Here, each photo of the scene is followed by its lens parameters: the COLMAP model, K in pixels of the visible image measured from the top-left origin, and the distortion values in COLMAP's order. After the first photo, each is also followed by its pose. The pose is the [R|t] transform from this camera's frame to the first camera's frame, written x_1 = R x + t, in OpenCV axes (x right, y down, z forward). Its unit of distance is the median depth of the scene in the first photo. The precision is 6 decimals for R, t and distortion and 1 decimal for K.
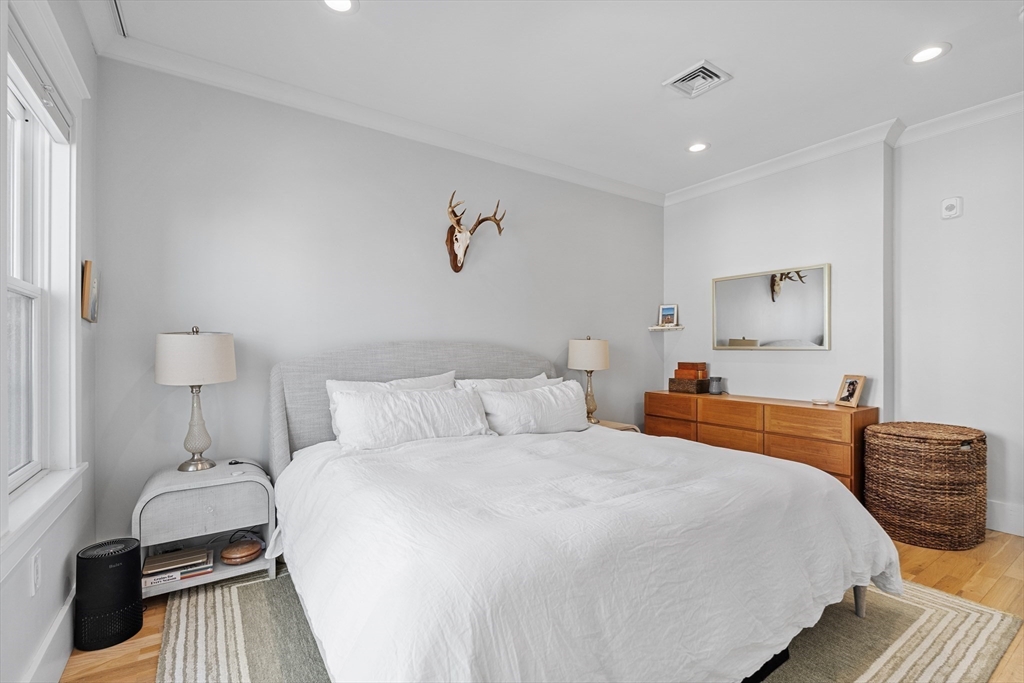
lens RADIAL K [[457.1, 0, 514.6], [0, 457.1, 344.8], [0, 0, 1]] dist [-0.002269, -0.001528]
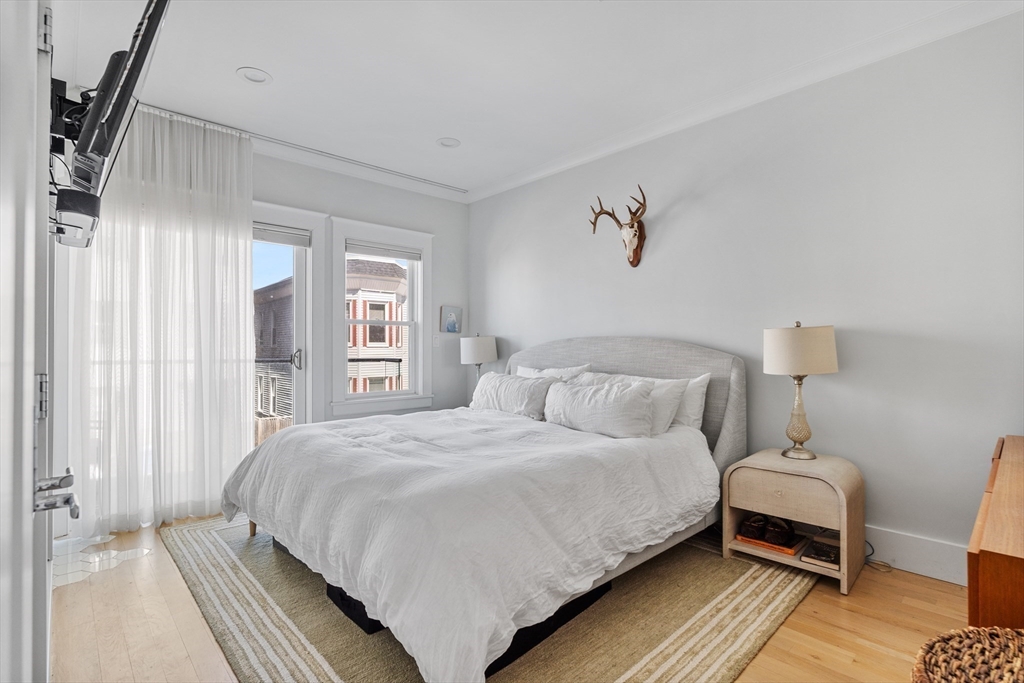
lens RADIAL K [[487.1, 0, 515.2], [0, 487.1, 342.0], [0, 0, 1]] dist [-0.002158, -0.000084]
pose [[0.167846, -0.000874, -0.985813, 0.951990], [0.013229, 0.999912, 0.001366, 0.000175], [0.985724, -0.013271, 0.167843, 0.613233]]
